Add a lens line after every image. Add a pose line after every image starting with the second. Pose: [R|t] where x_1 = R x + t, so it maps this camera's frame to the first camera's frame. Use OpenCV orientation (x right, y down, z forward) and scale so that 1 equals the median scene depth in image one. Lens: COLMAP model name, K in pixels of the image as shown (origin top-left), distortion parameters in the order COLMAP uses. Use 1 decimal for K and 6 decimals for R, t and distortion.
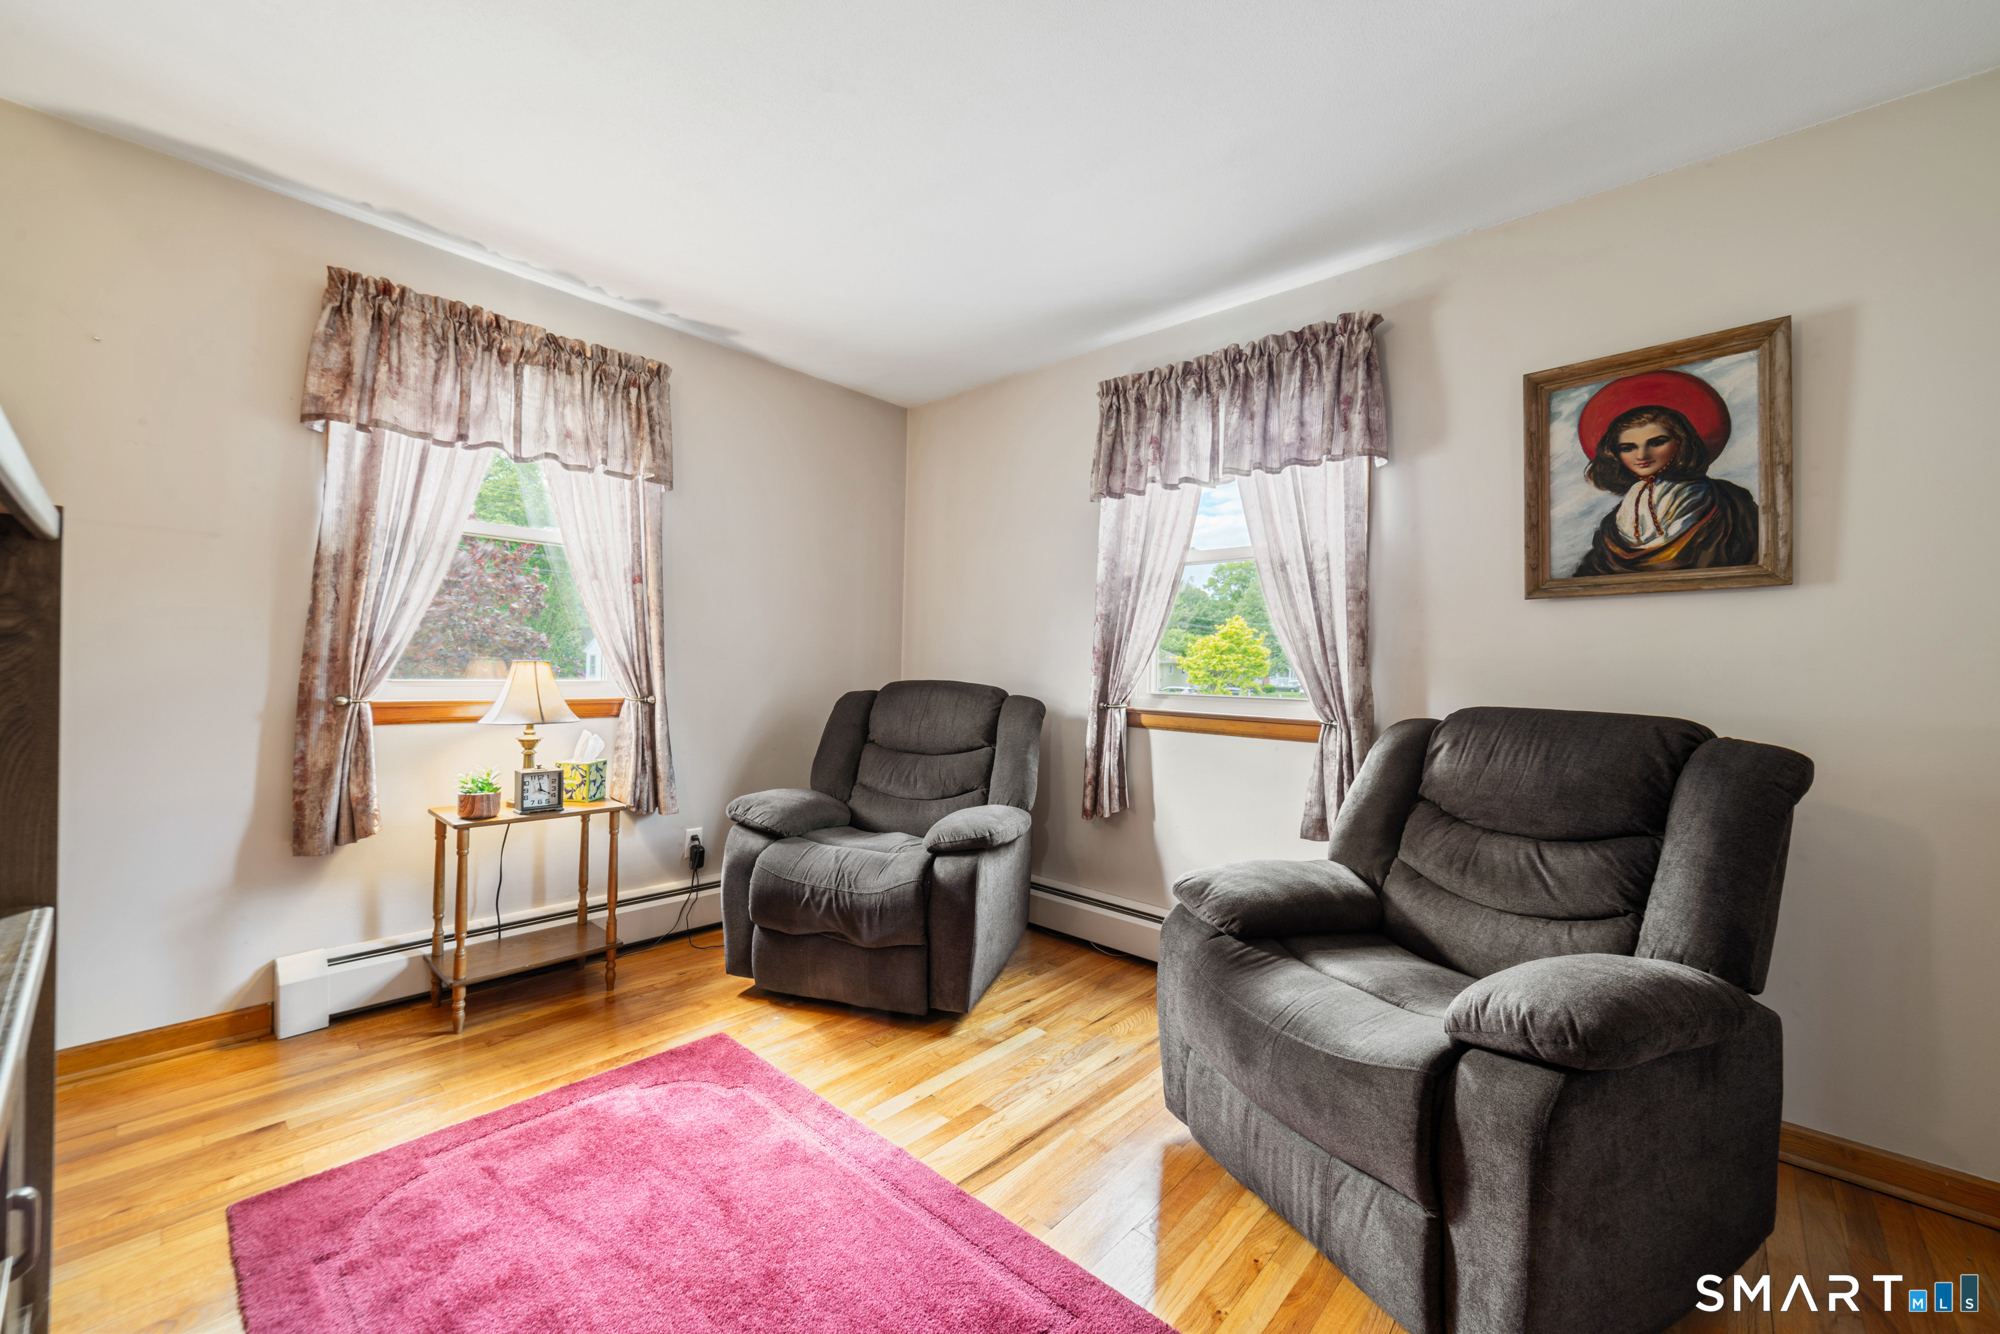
lens RADIAL K [[789.1, 0, 998.9], [0, 789.1, 664.0], [0, 0, 1]] dist [0.000282, -0.000693]
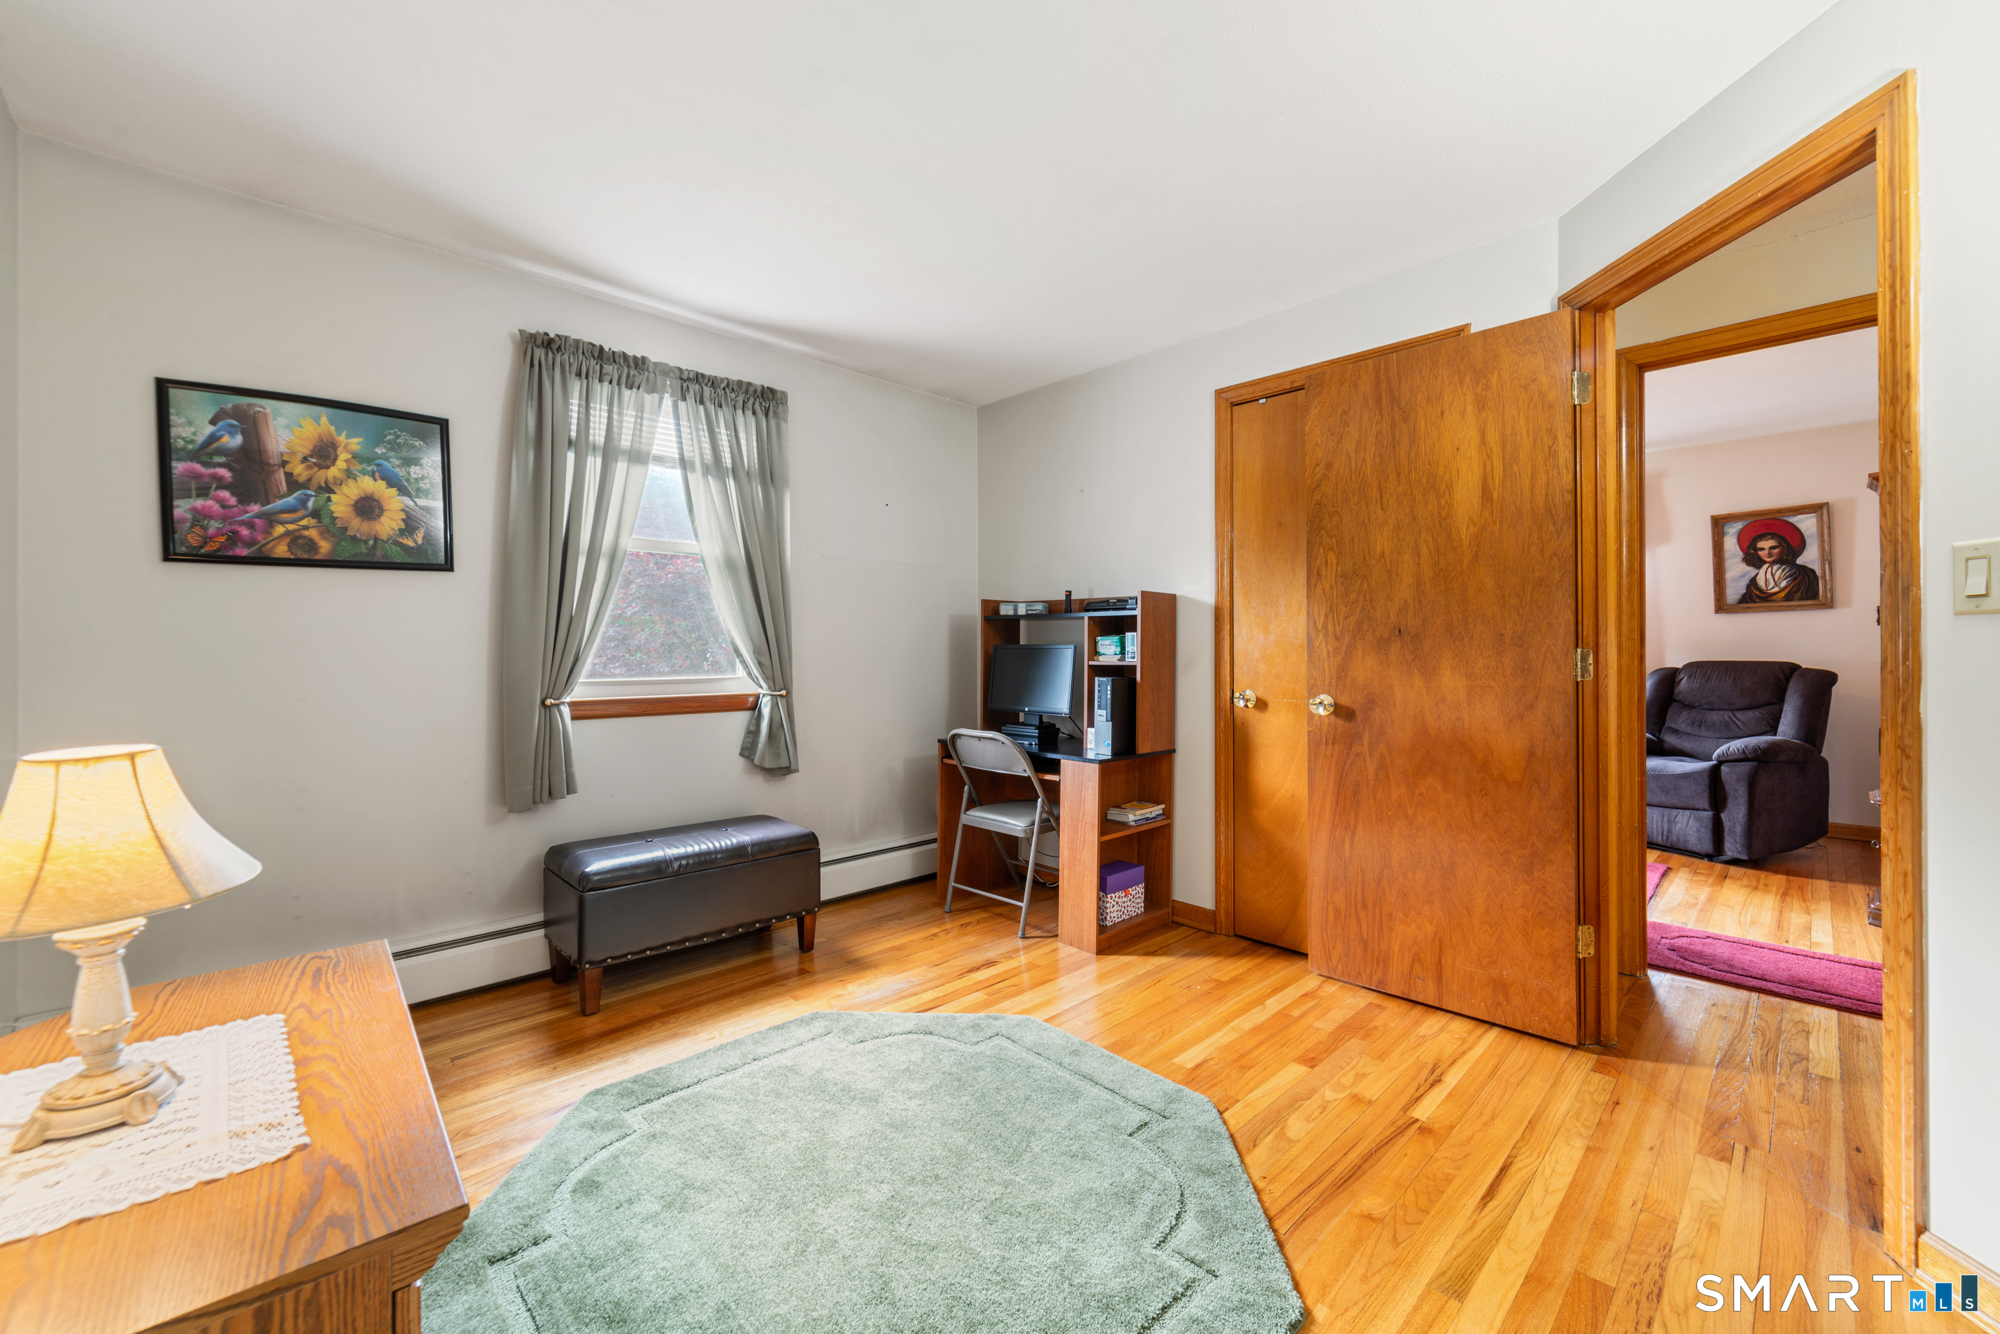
lens RADIAL K [[789.1, 0, 1008.1], [0, 789.1, 652.7], [0, 0, 1]] dist [0.000282, -0.000693]
pose [[0.997399, -0.035522, -0.062718, -1.334826], [0.035819, 0.999352, 0.003629, -0.054613], [0.062549, -0.005866, 0.998025, -1.524586]]
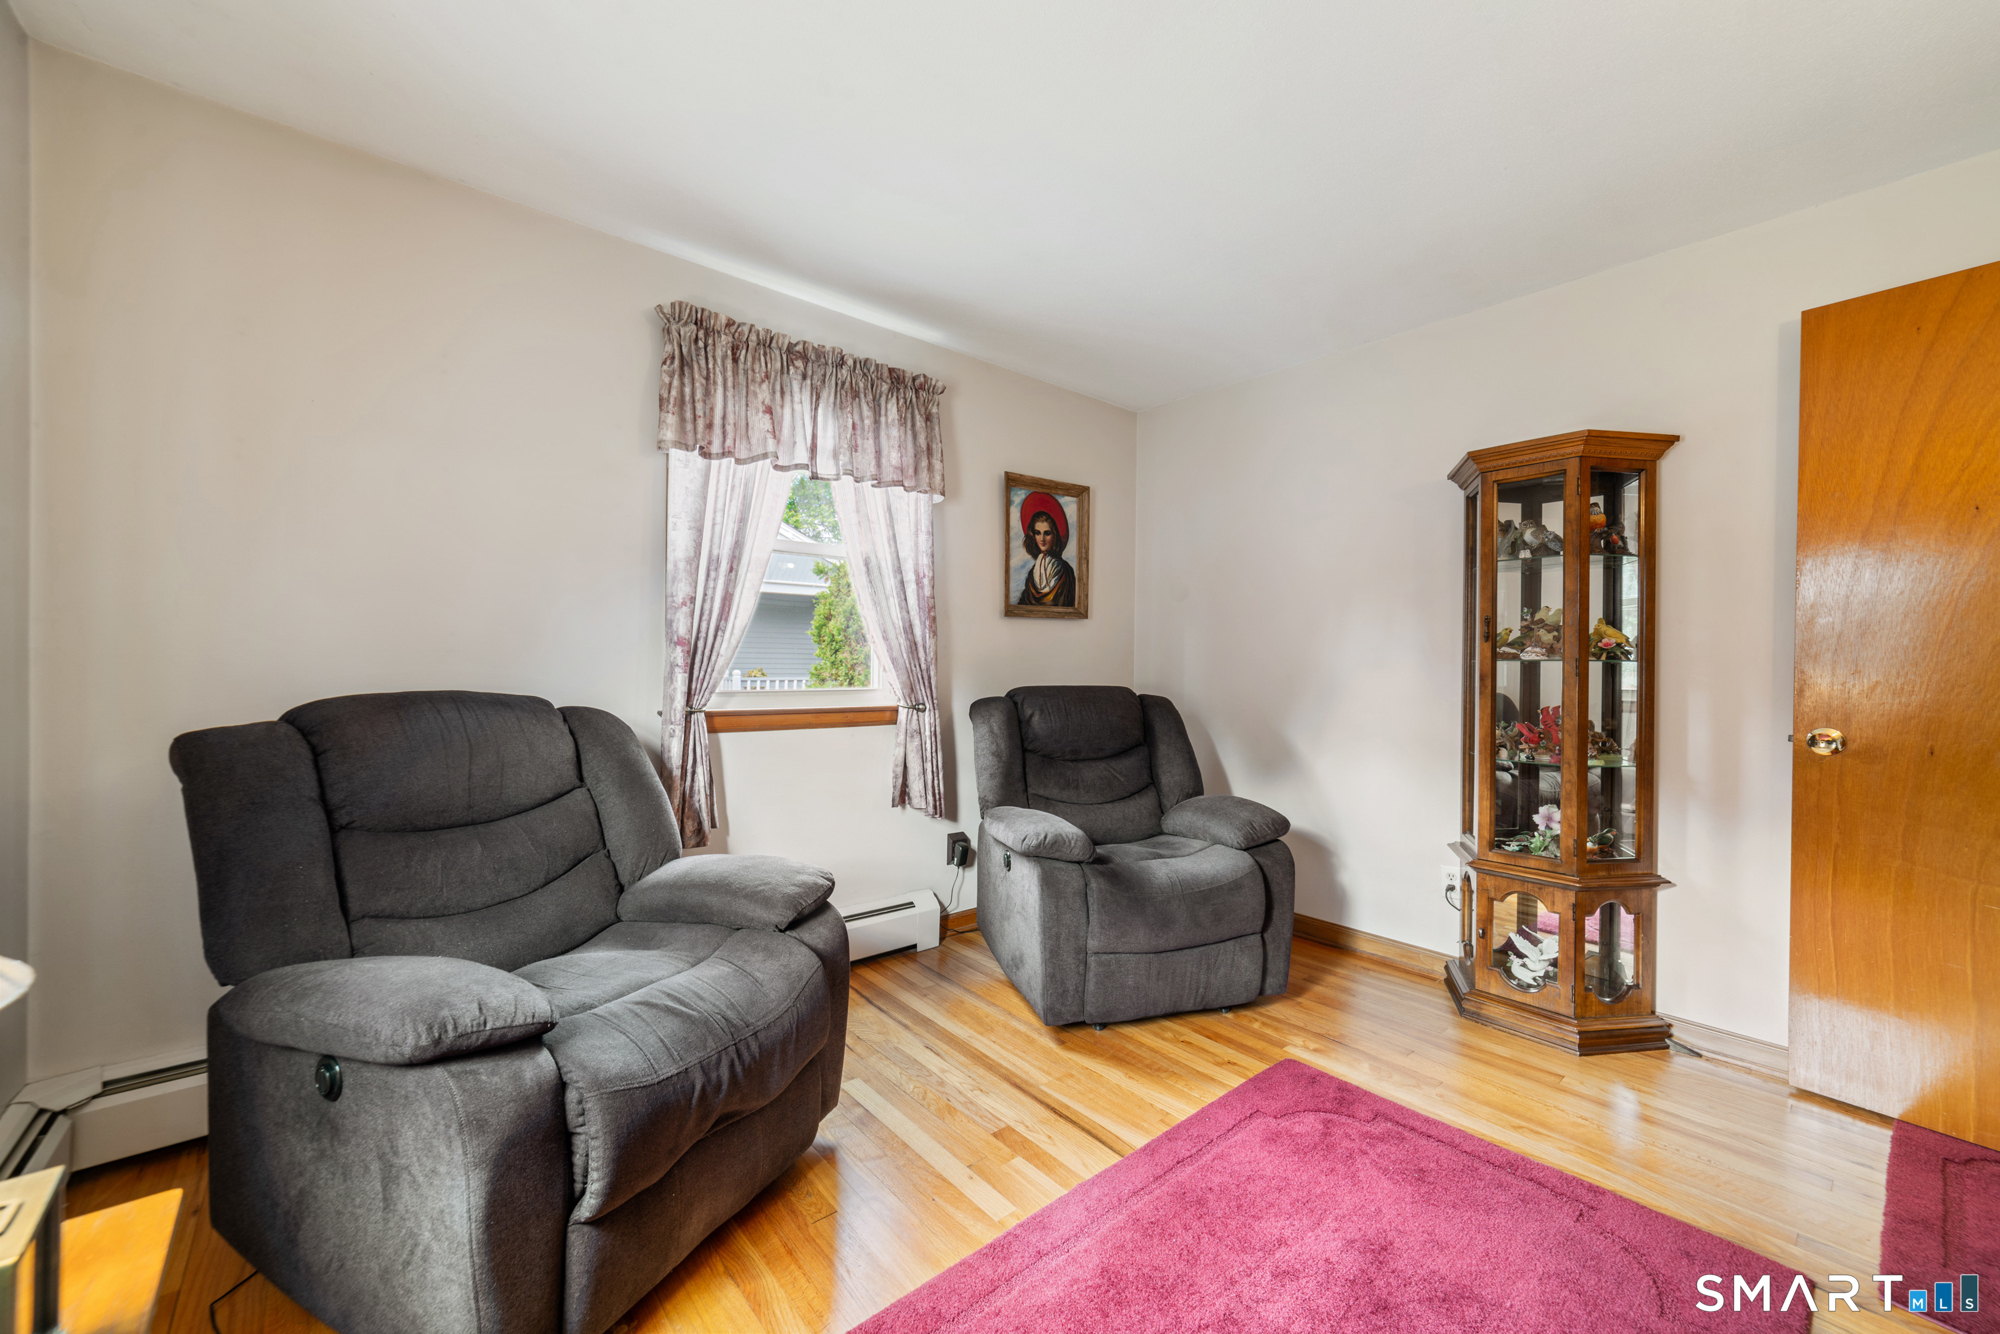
lens RADIAL K [[789.1, 0, 1001.3], [0, 789.1, 665.1], [0, 0, 1]] dist [0.000282, -0.000693]
pose [[0.106379, -0.023272, 0.994053, -0.952190], [-0.010887, 0.999639, 0.024568, -0.025177], [-0.994266, -0.013436, 0.106087, 0.901550]]
